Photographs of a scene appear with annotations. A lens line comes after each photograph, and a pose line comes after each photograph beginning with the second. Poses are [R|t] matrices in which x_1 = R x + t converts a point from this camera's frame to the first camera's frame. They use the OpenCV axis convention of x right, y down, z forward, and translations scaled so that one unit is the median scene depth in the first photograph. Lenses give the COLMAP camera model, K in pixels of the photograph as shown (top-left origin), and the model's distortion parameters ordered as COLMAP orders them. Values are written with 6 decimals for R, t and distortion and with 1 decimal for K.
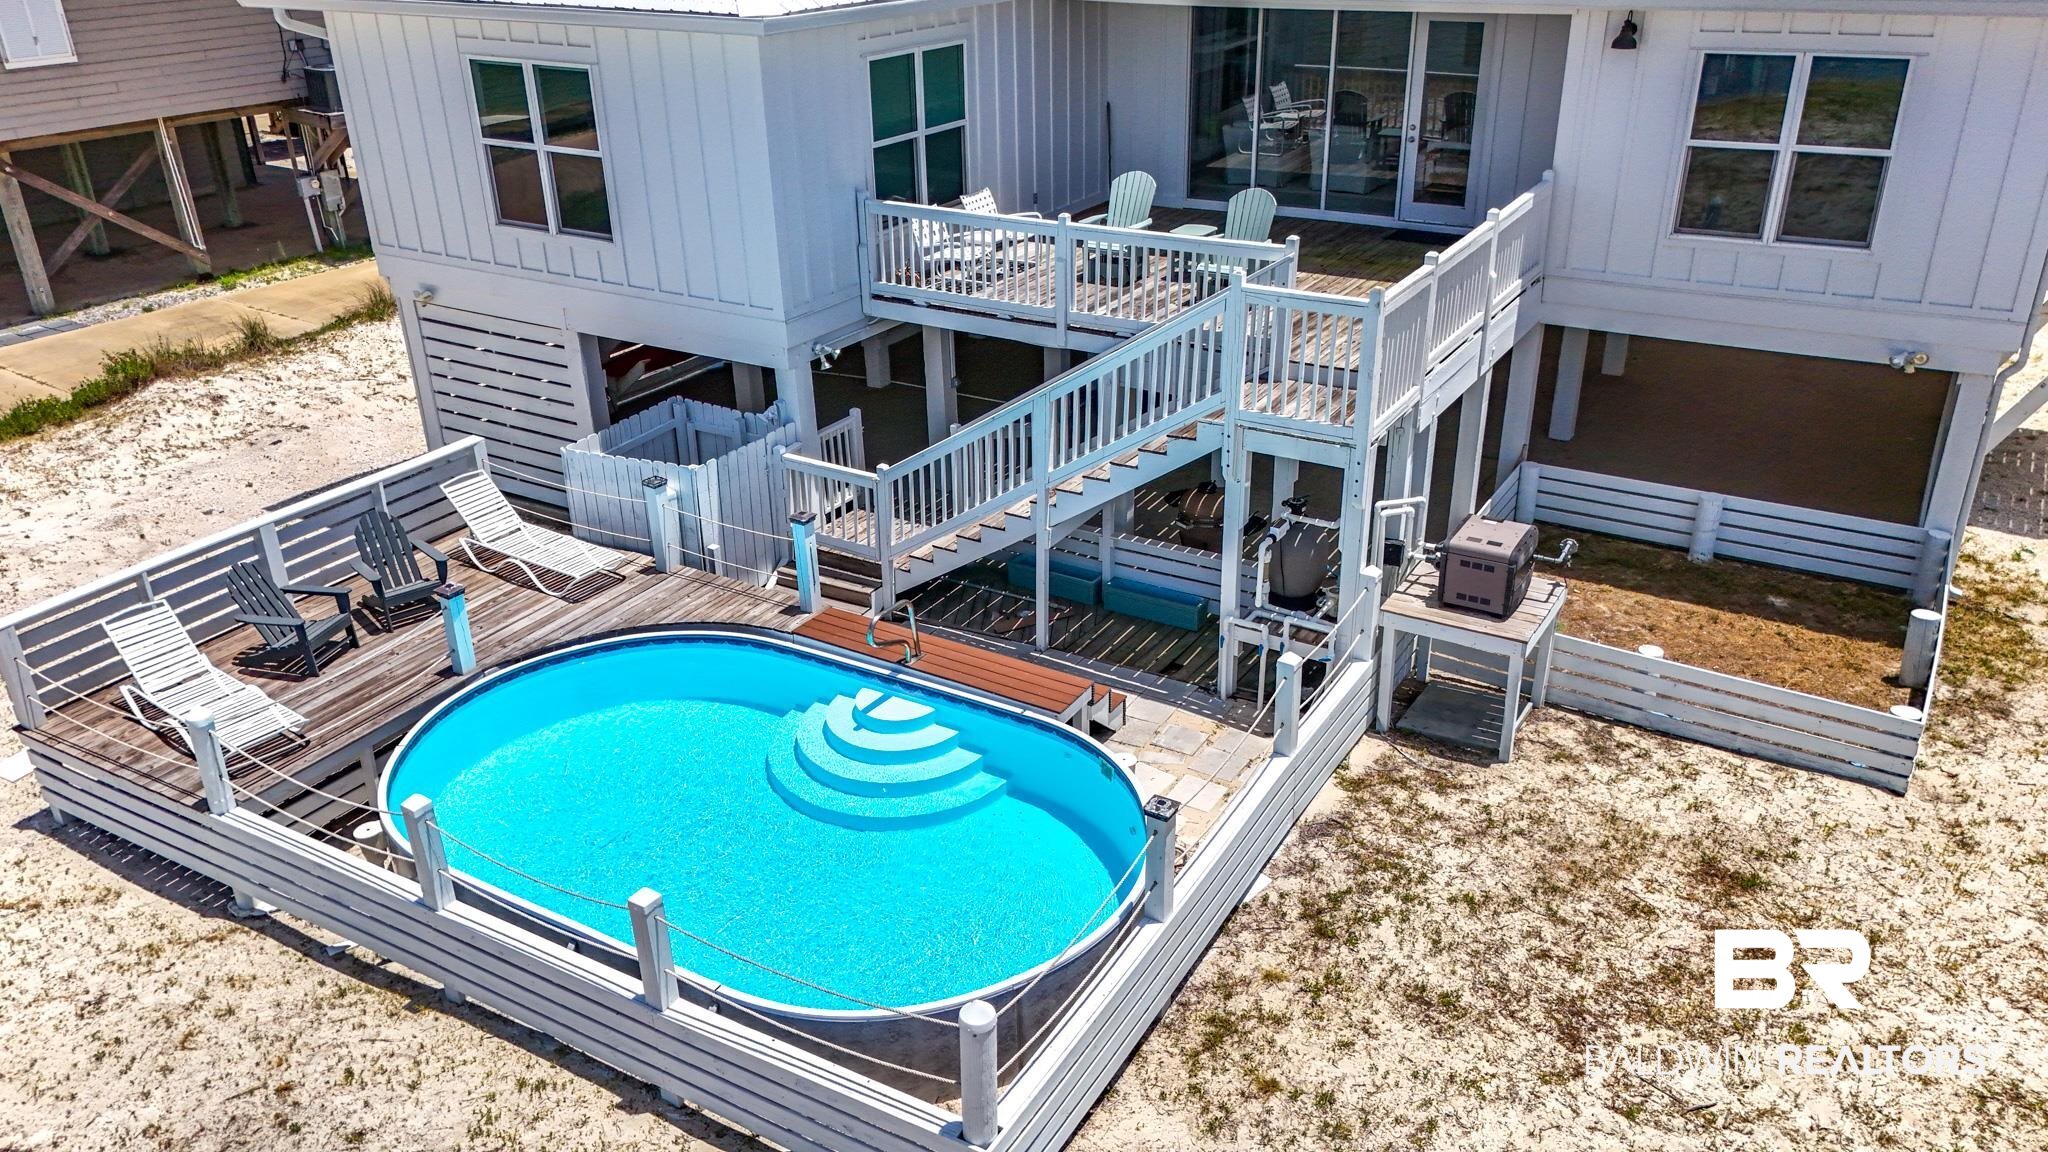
lens RADIAL K [[1509.2, 0, 1027.5], [0, 1509.2, 580.6], [0, 0, 1]] dist [0.065045, -0.056750]
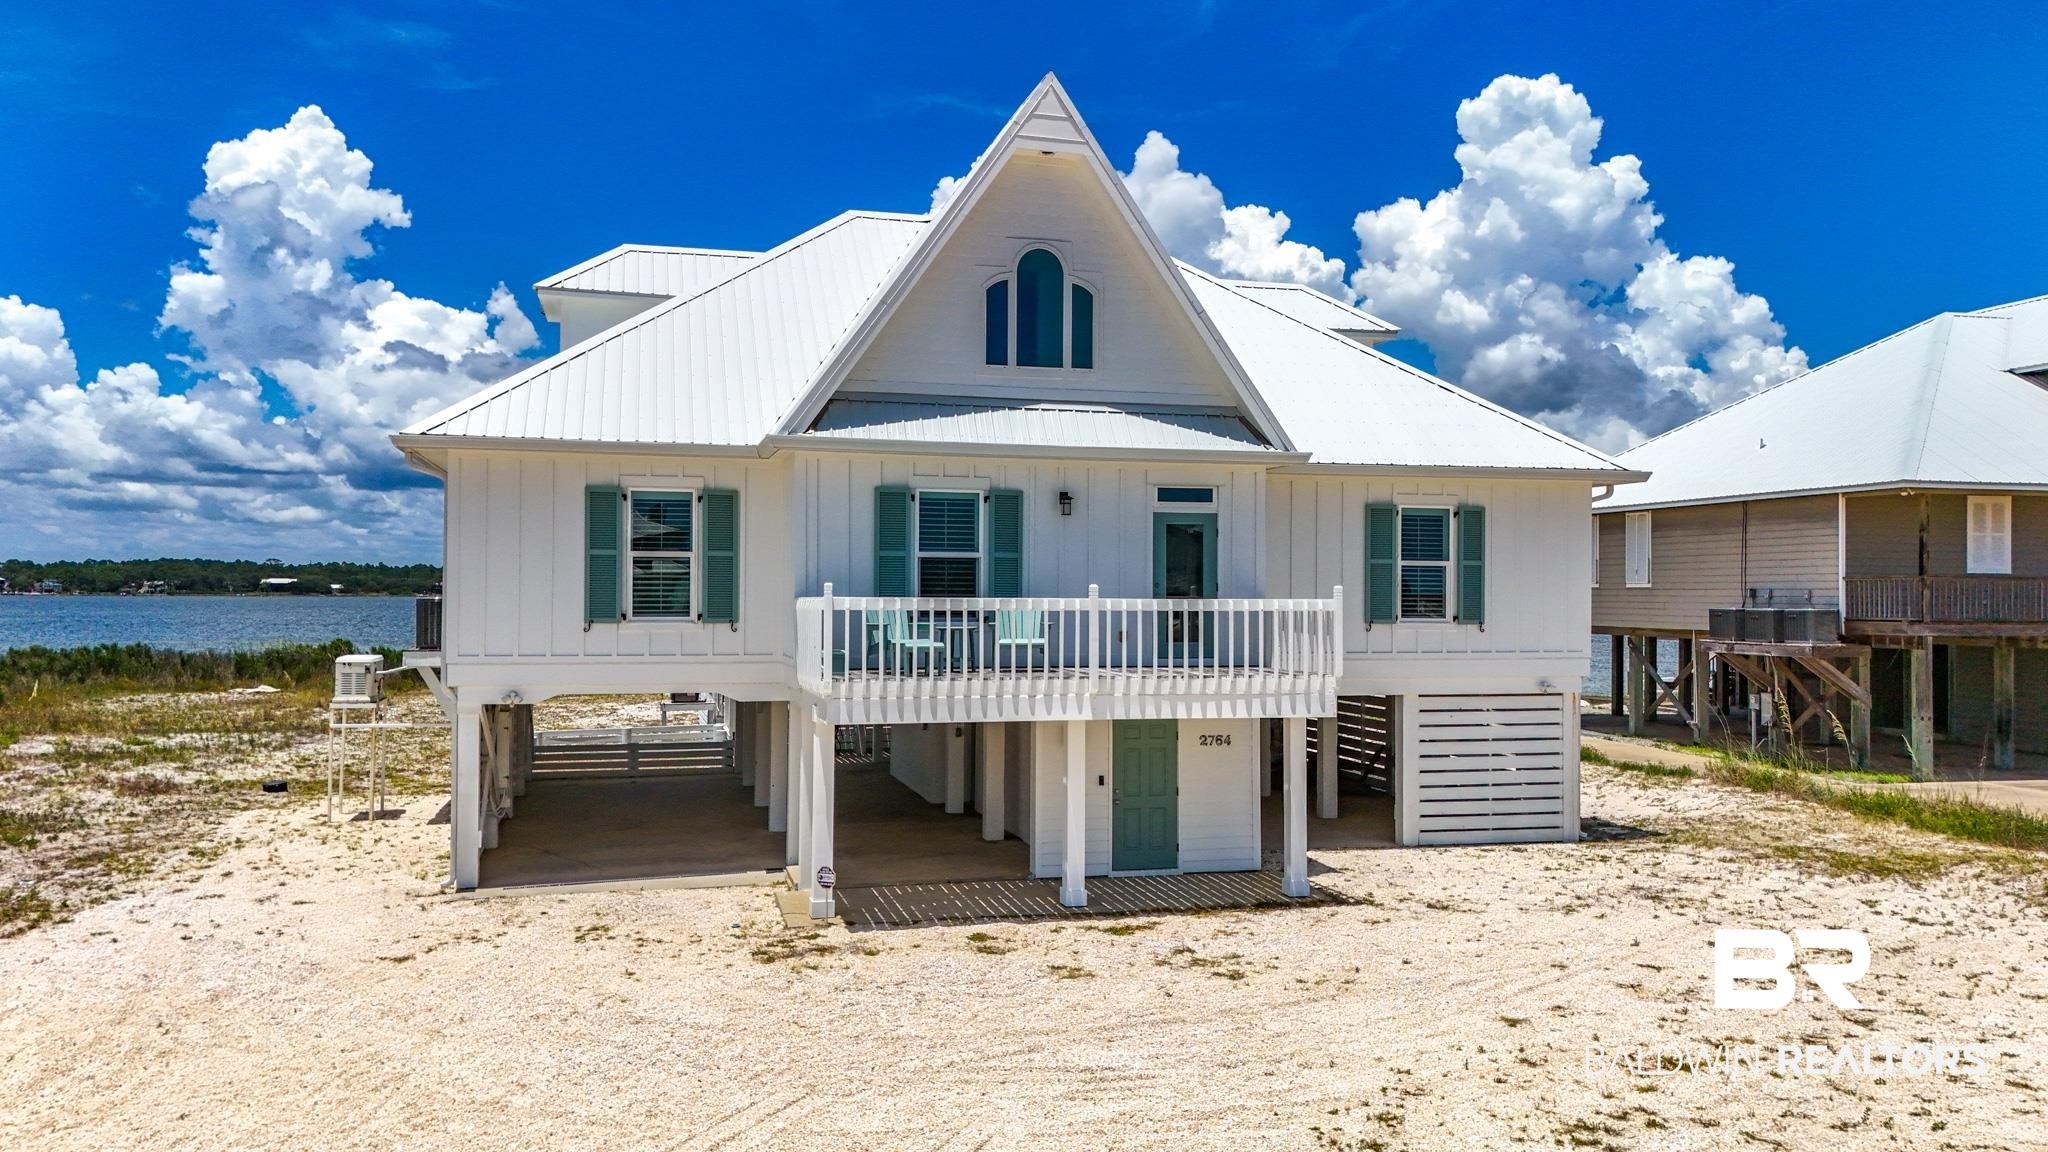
lens RADIAL K [[1542.2, 0, 1027.7], [0, 1542.2, 570.7], [0, 0, 1]] dist [0.068543, -0.066695]
pose [[-0.700314, 0.004569, -0.713821, 1.775645], [-0.304750, 0.902358, 0.304759, -1.188446], [0.645514, 0.430963, -0.630541, 2.920970]]
